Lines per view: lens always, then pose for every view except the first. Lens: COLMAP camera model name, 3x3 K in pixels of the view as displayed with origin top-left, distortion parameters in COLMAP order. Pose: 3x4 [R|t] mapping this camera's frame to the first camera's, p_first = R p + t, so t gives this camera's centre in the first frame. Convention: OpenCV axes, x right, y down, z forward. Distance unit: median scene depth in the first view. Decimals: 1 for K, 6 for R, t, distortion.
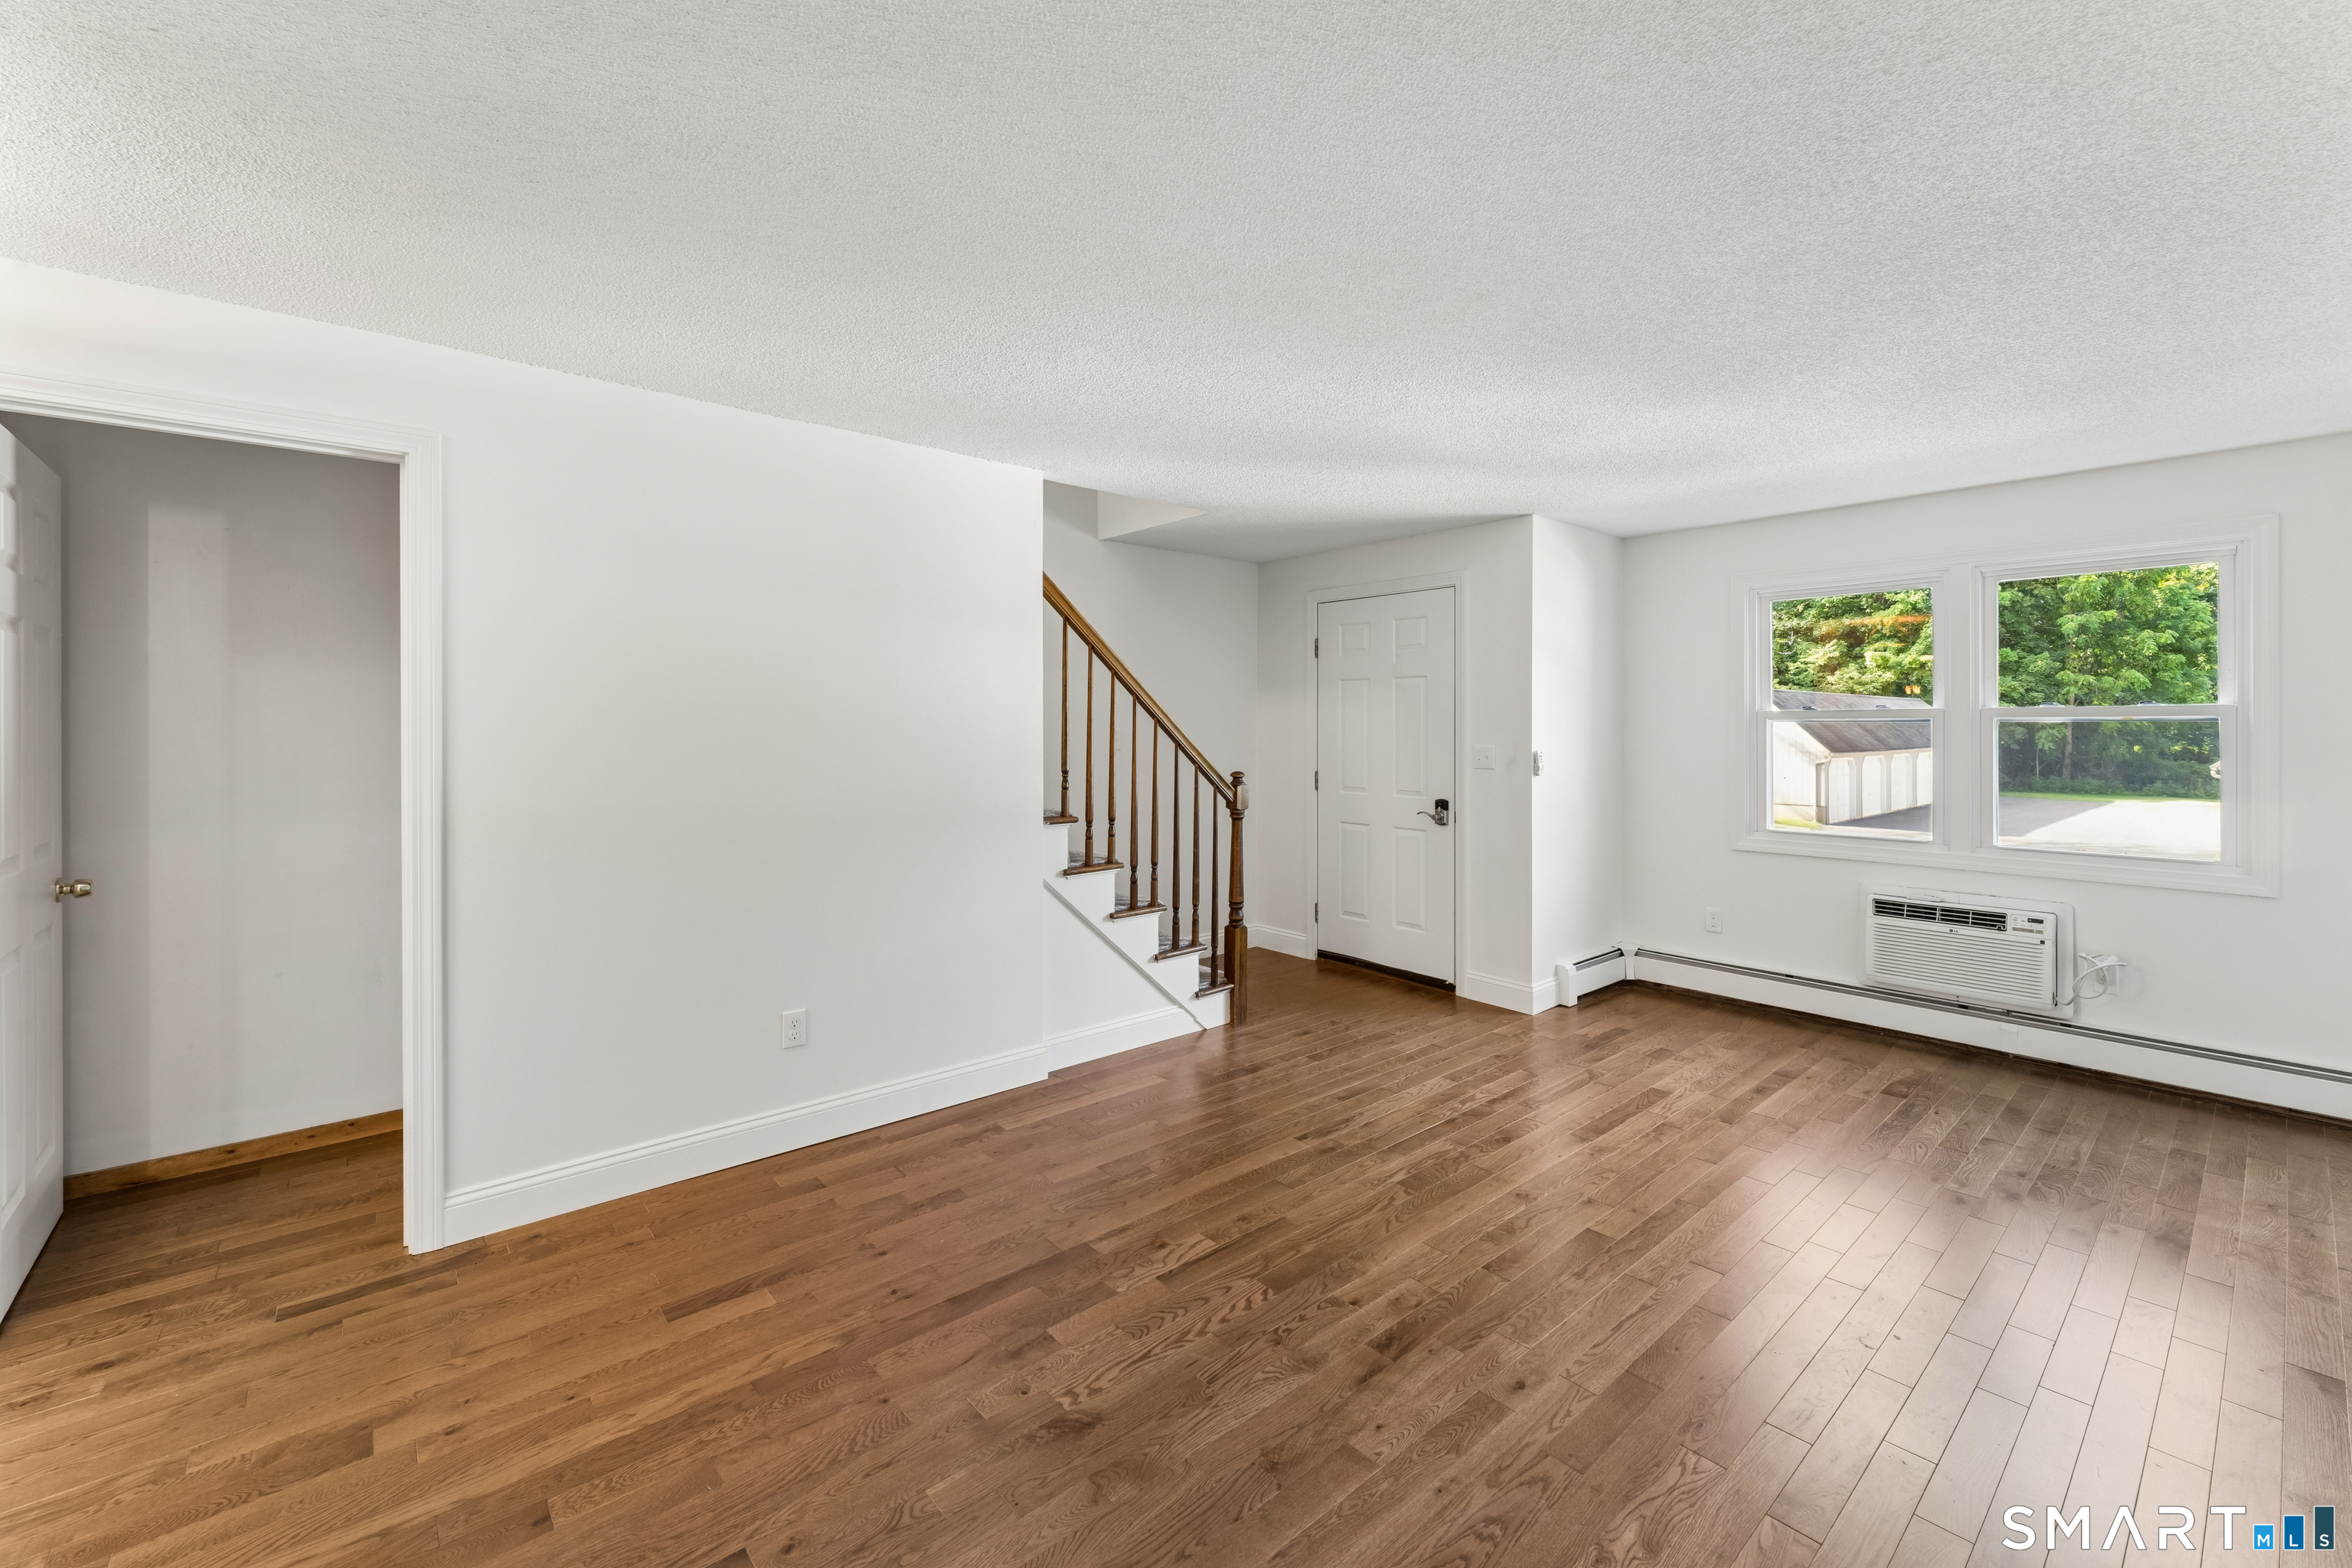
lens RADIAL K [[949.2, 0, 1187.5], [0, 949.2, 741.8], [0, 0, 1]] dist [-0.003267, 0.000203]
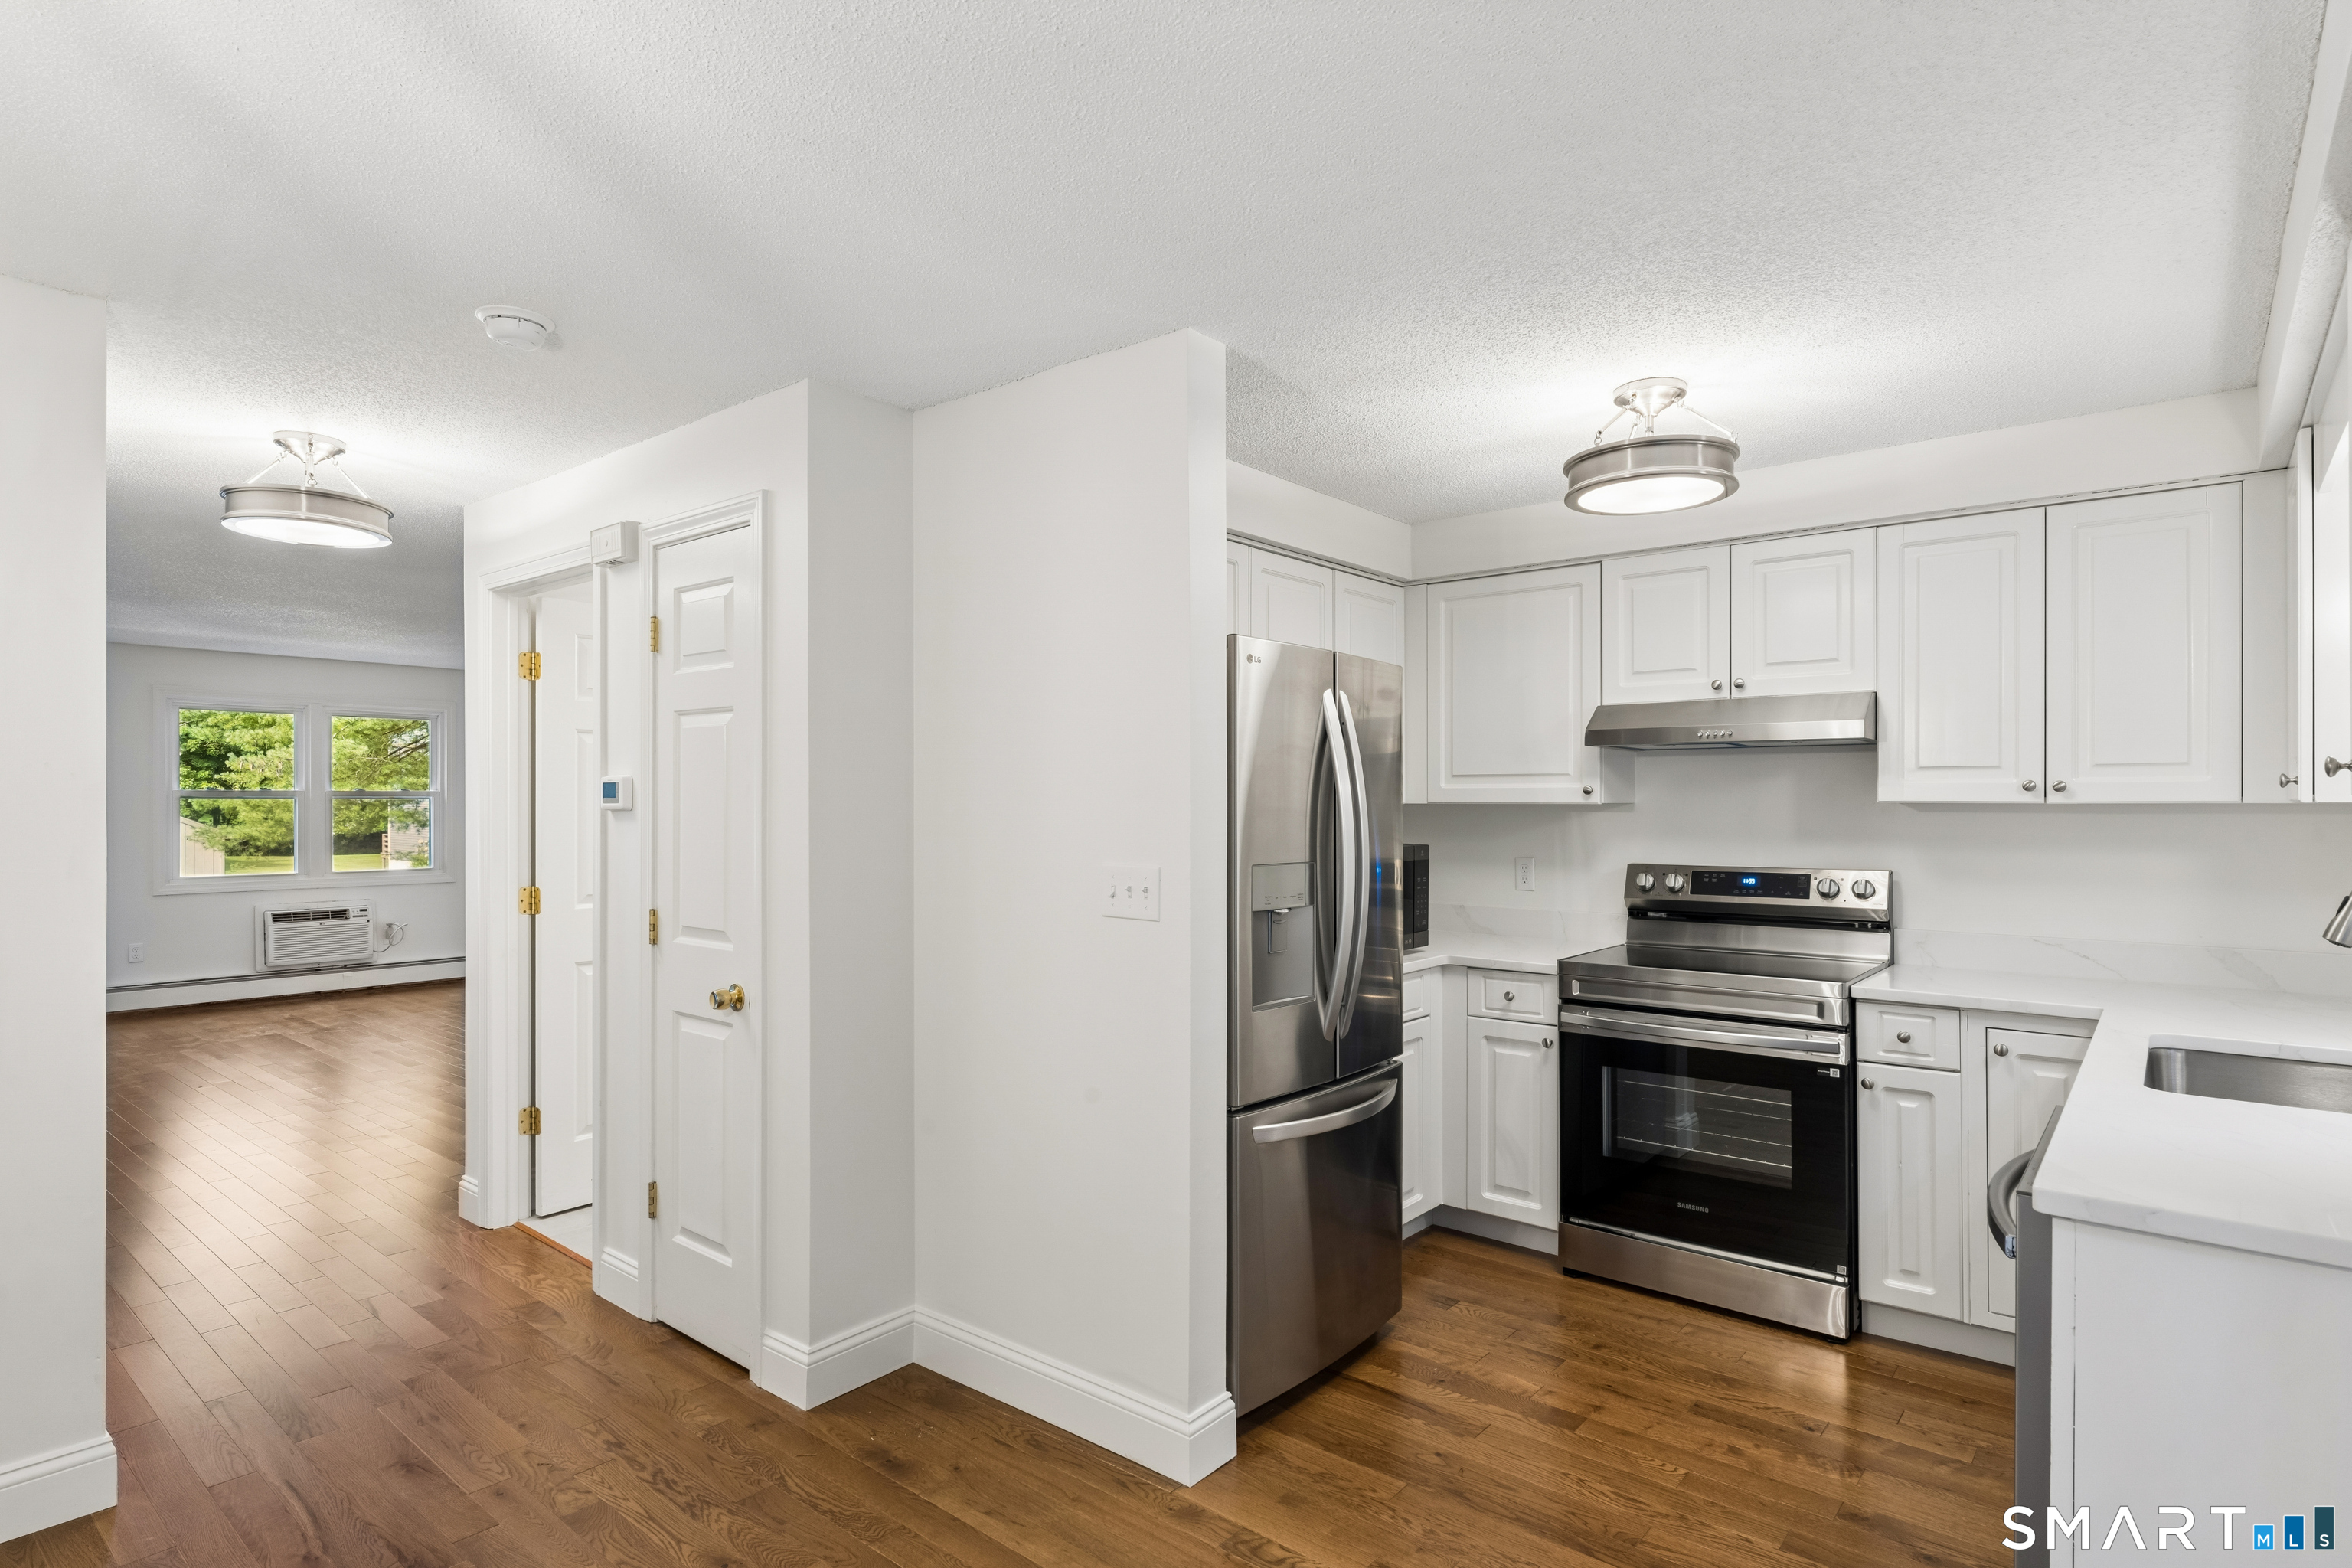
lens RADIAL K [[1219.9, 0, 1169.4], [0, 1219.9, 796.9], [0, 0, 1]] dist [-0.000399, -0.000209]
pose [[-0.157204, 0.005105, 0.987553, -1.724400], [0.009967, 0.999944, -0.003583, -0.003975], [-0.987516, 0.009279, -0.157246, -0.165981]]
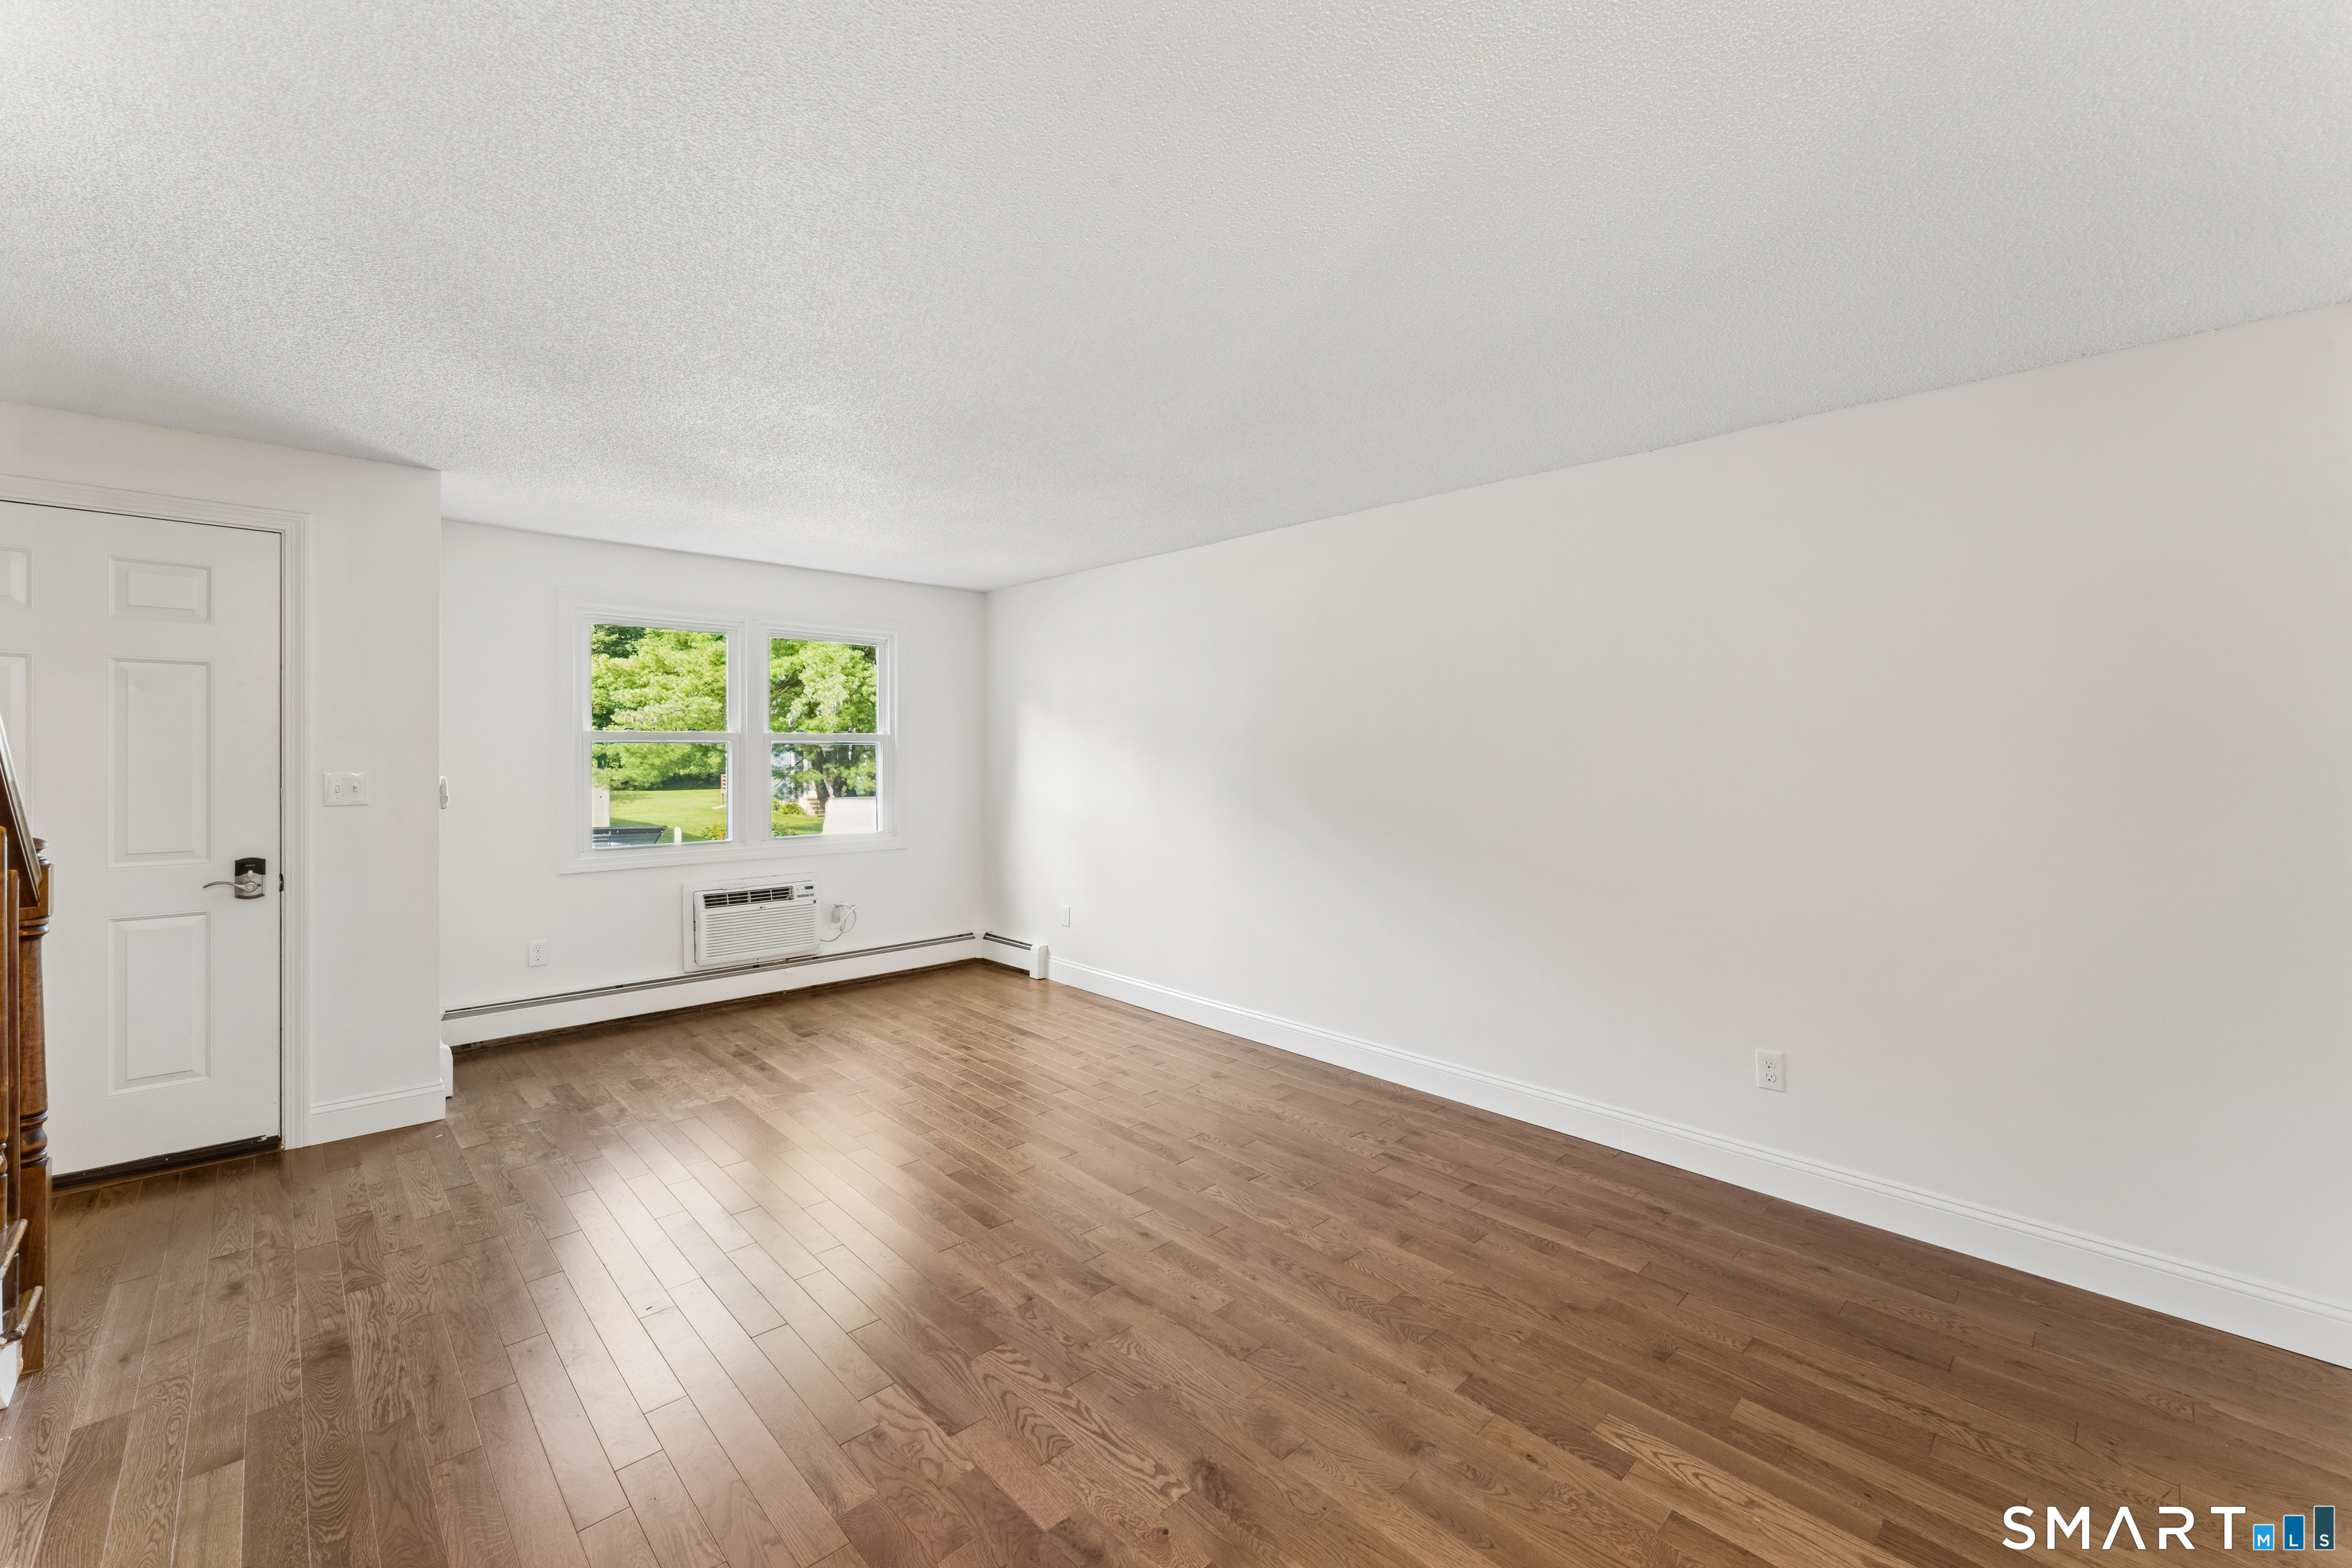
lens RADIAL K [[949.2, 0, 1174.1], [0, 949.2, 763.8], [0, 0, 1]] dist [-0.003267, 0.000203]
pose [[-0.039311, -0.014839, 0.999117, -0.534840], [0.012437, 0.999805, 0.015339, -0.007428], [-0.999150, 0.013029, -0.039118, 0.538422]]
